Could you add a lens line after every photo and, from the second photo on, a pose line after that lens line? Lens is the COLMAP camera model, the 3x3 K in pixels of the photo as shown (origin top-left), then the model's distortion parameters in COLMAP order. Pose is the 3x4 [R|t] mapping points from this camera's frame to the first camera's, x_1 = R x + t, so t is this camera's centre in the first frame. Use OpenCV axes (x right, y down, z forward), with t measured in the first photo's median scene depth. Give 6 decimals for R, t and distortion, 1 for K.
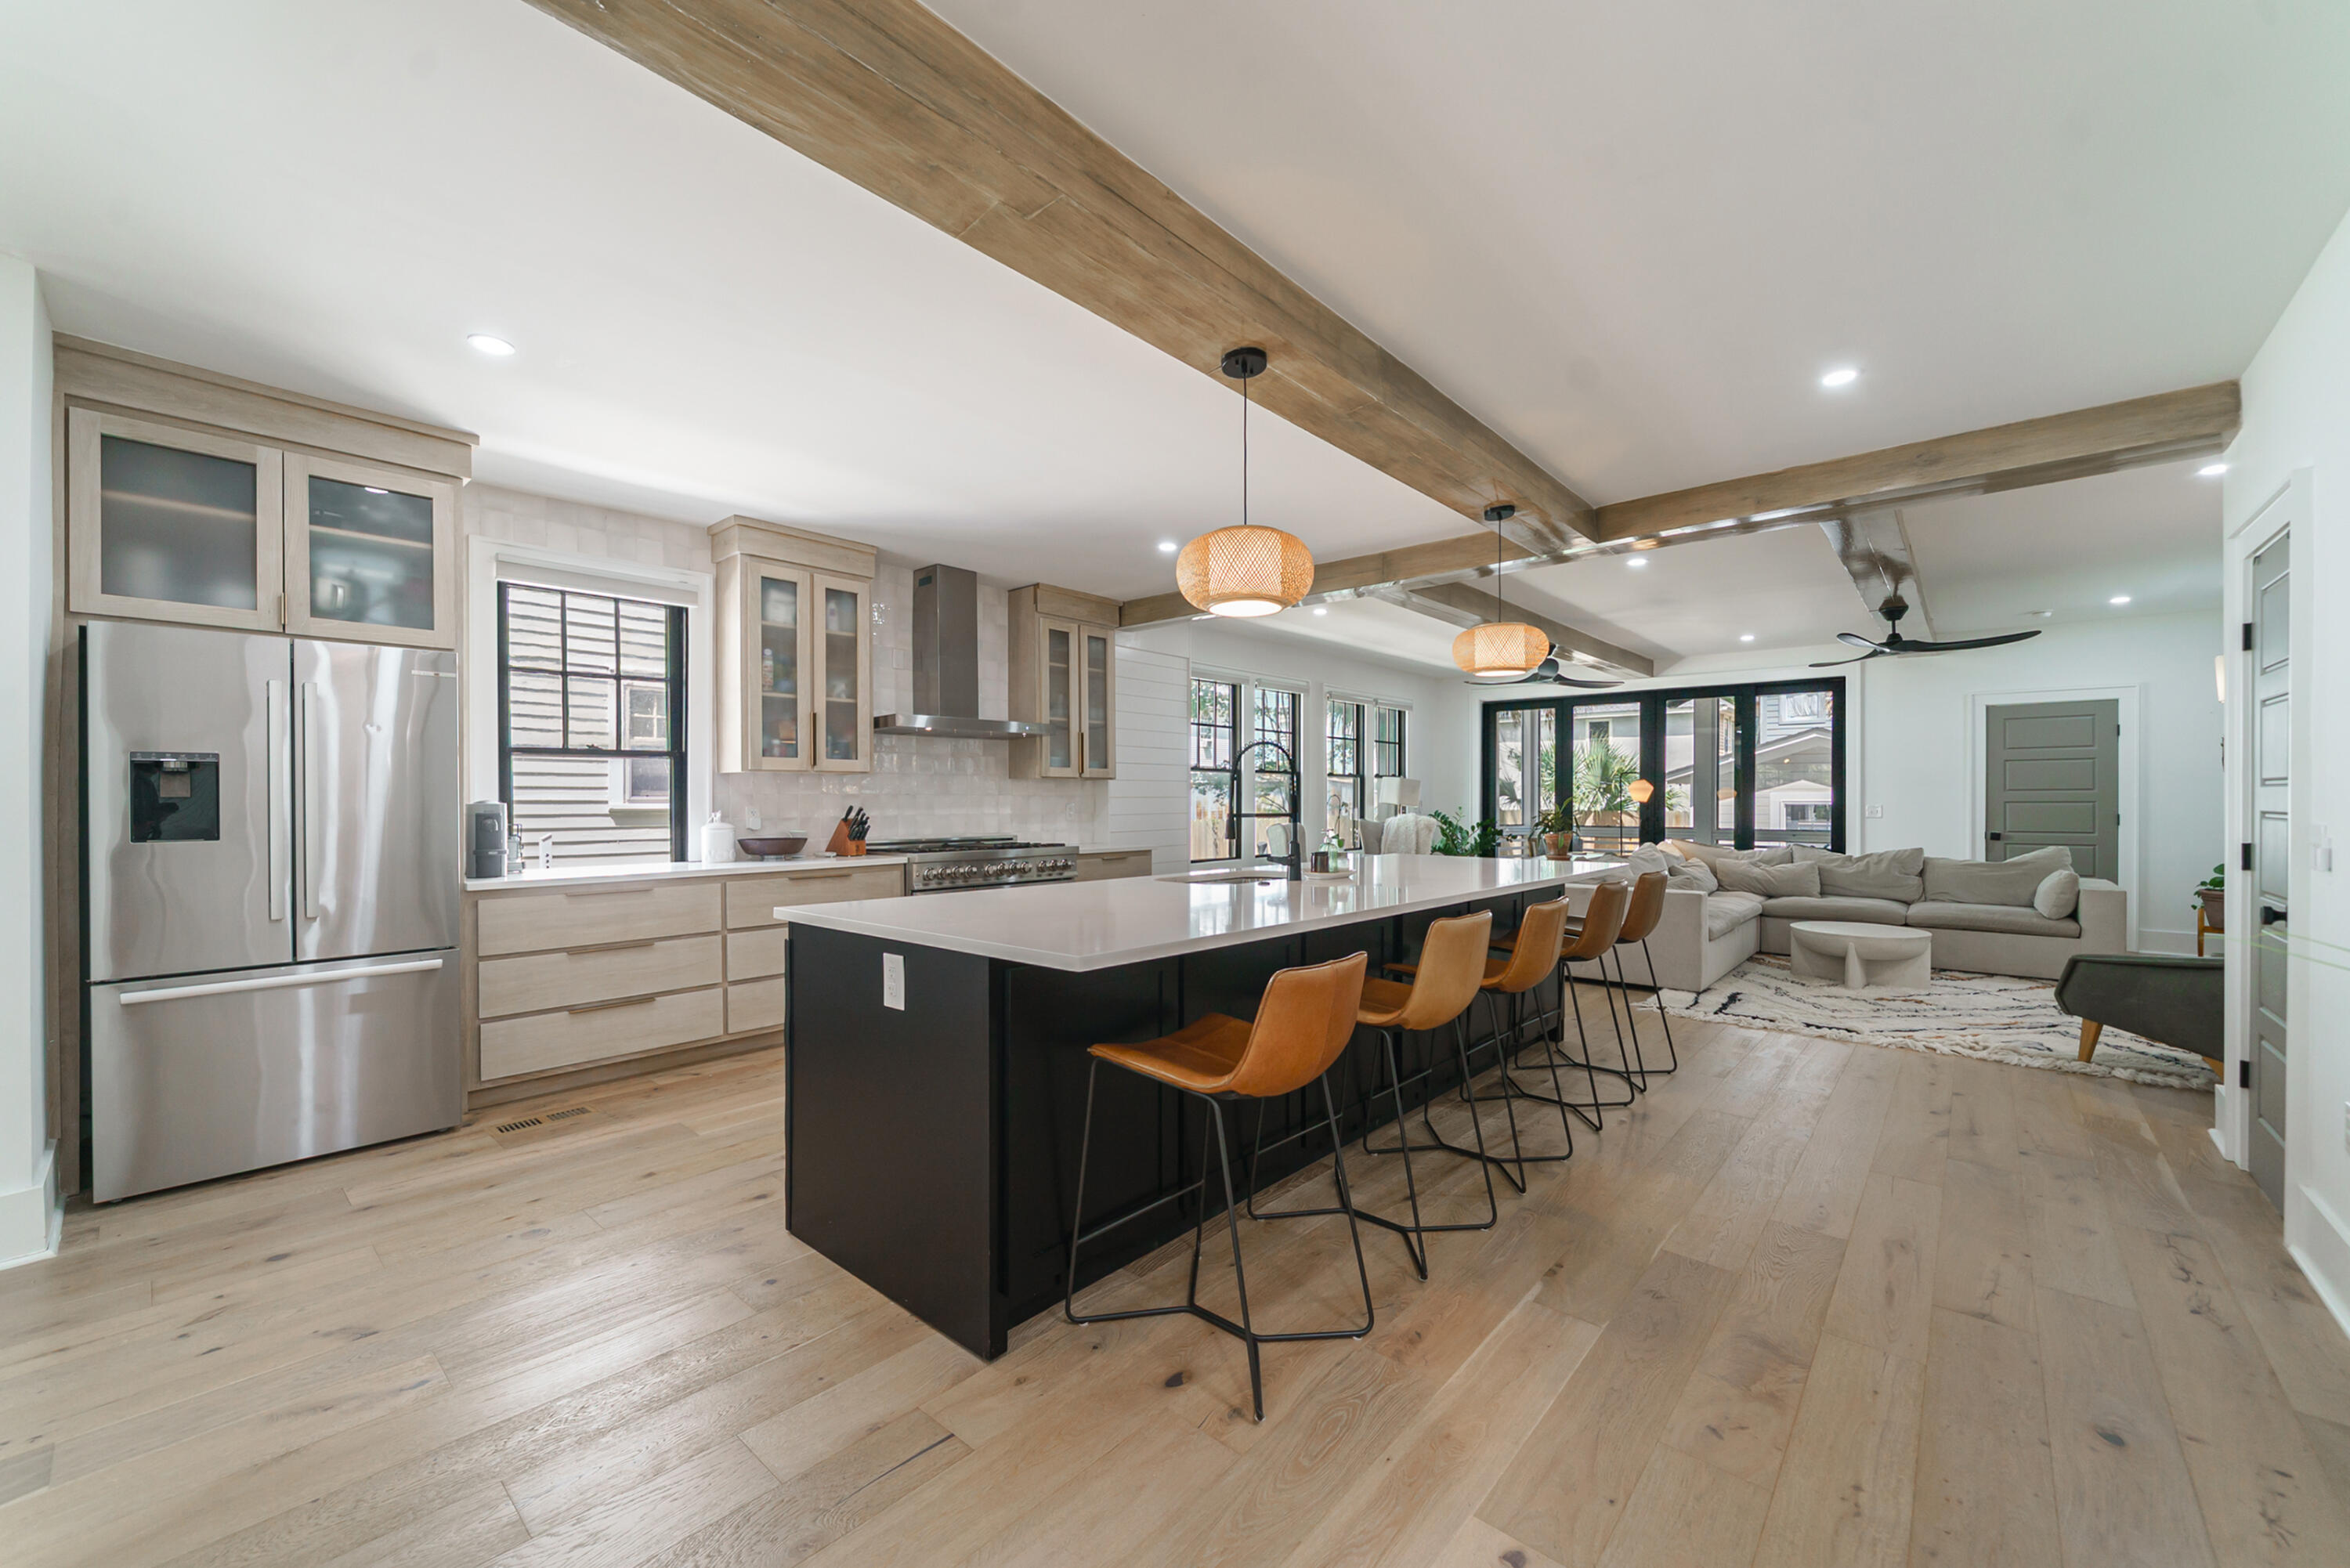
lens RADIAL K [[974.7, 0, 1104.5], [0, 974.7, 804.5], [0, 0, 1]] dist [-0.001407, 0.000004]
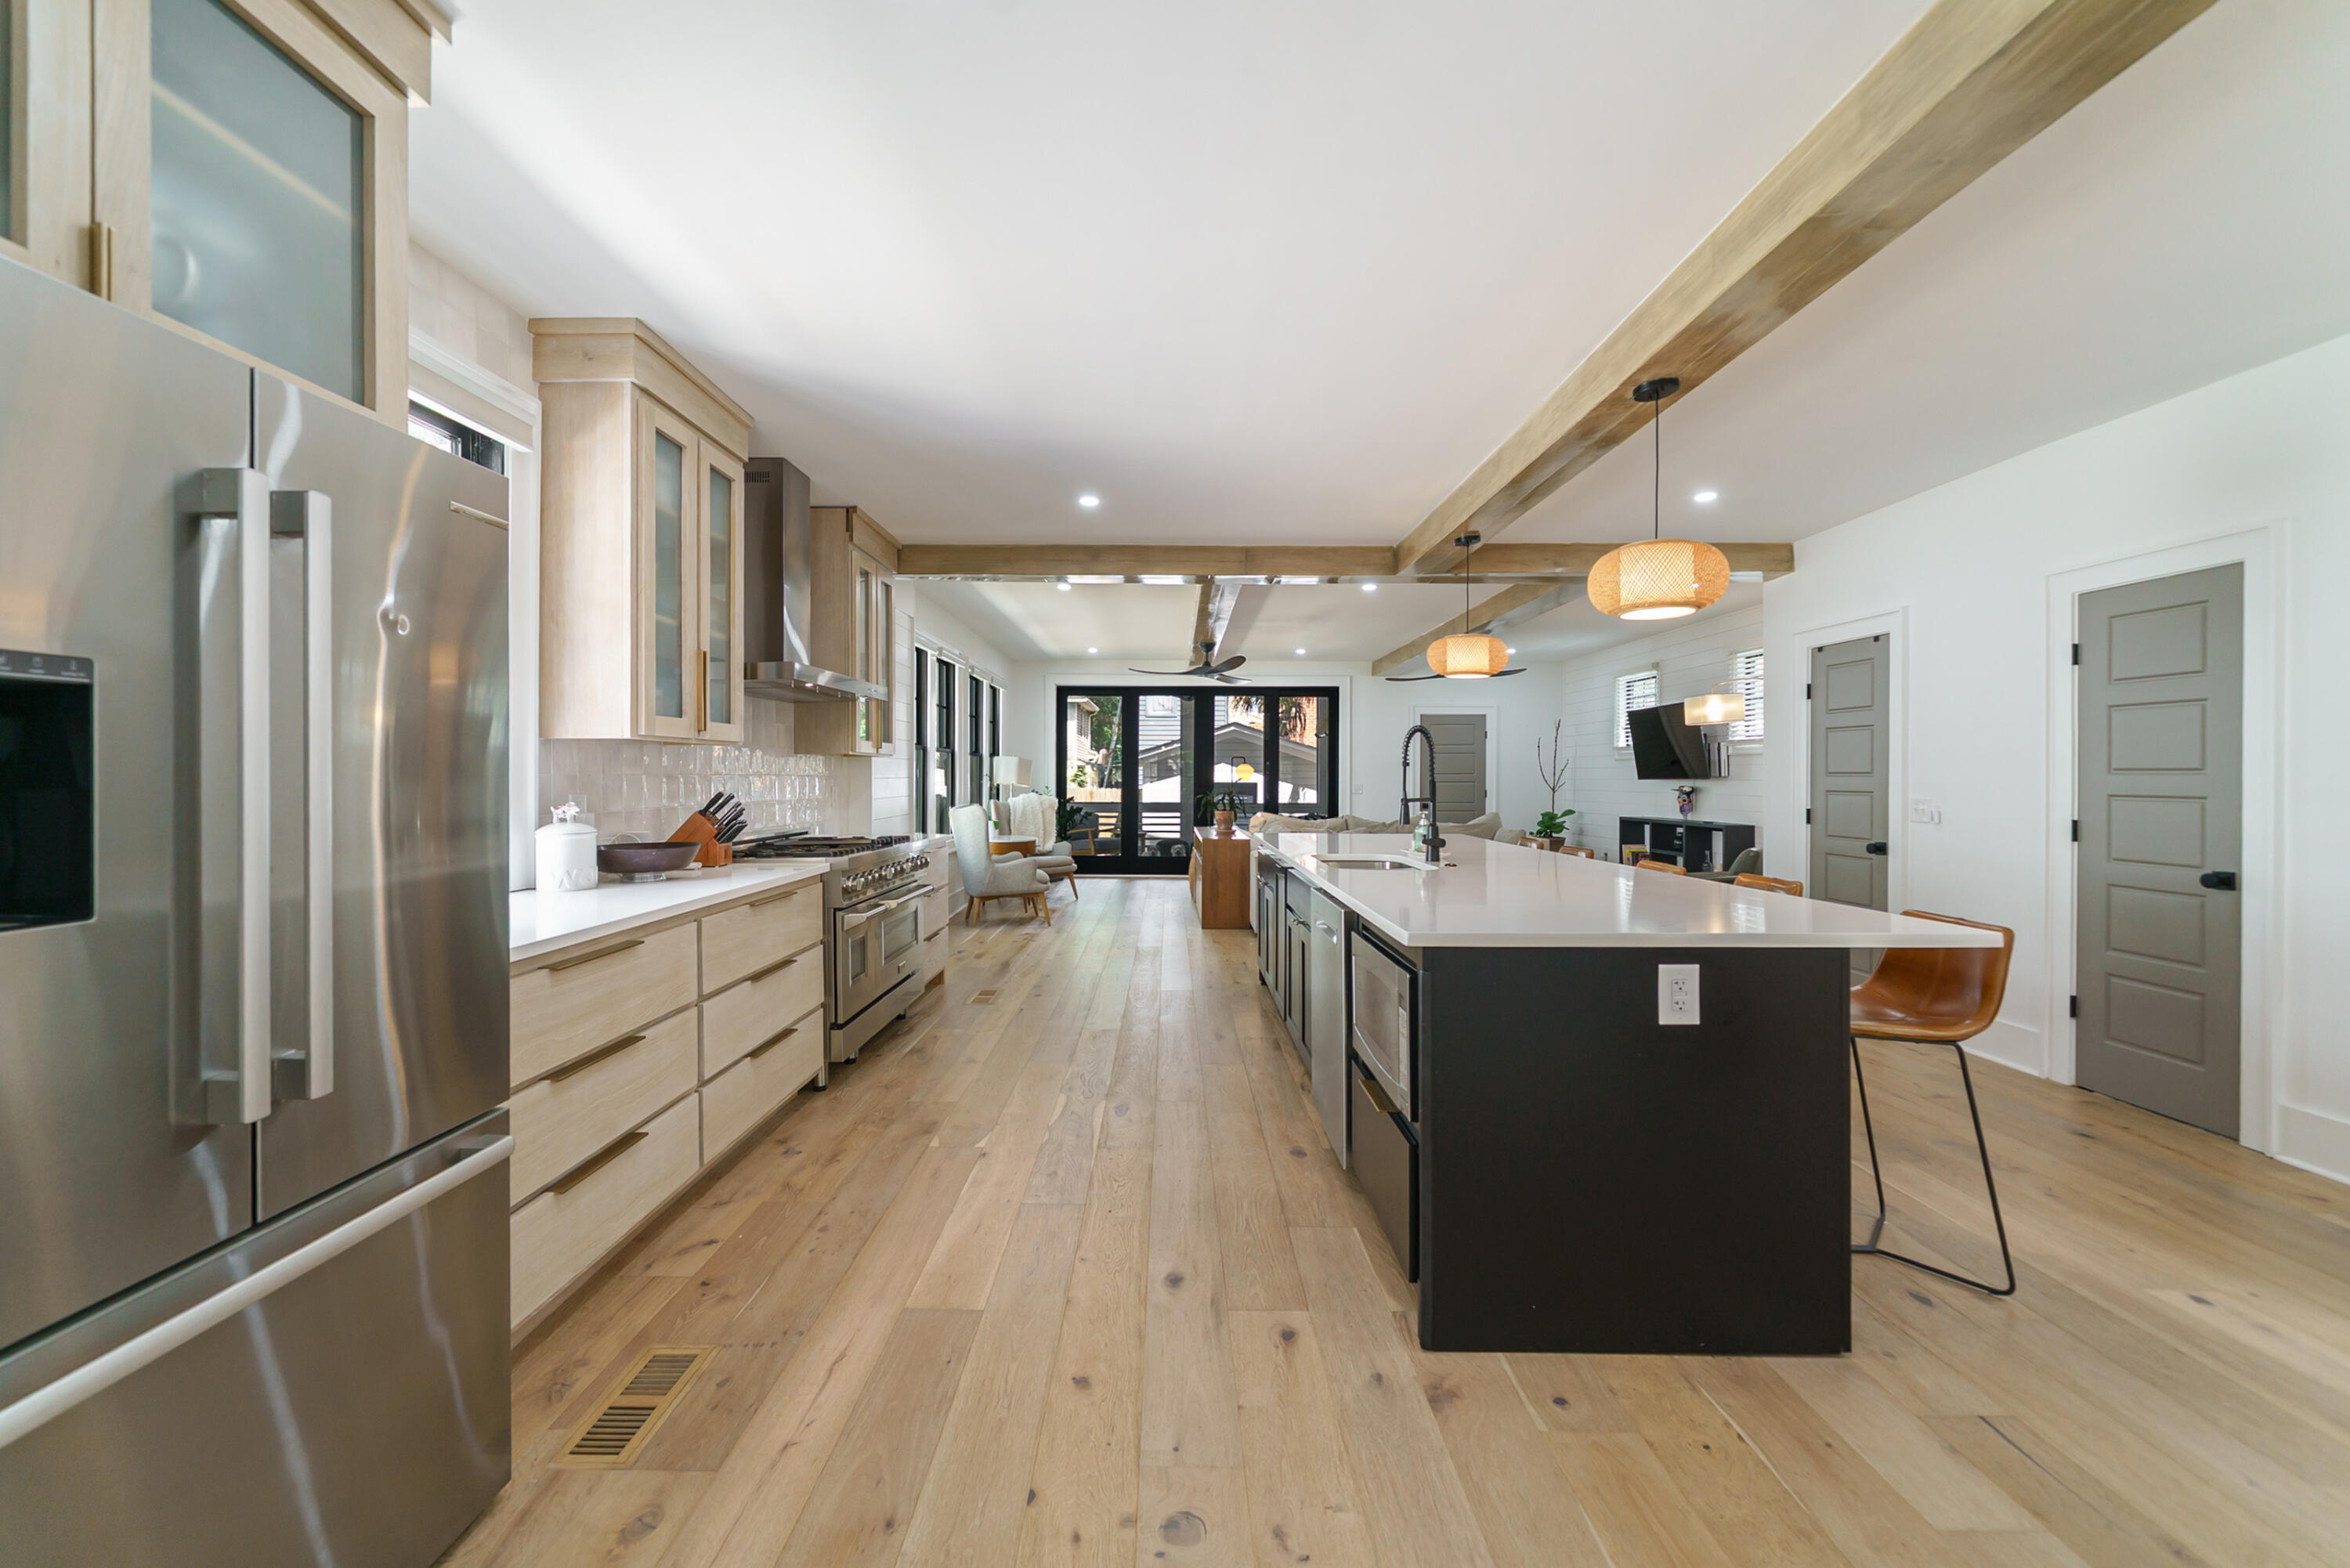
lens RADIAL K [[974.7, 0, 1218.8], [0, 974.7, 773.8], [0, 0, 1]] dist [-0.001407, 0.000004]
pose [[0.718030, 0.004692, 0.695997, -0.829516], [0.000293, 0.999975, -0.007043, -0.010717], [-0.696012, 0.005261, 0.718010, 0.472785]]
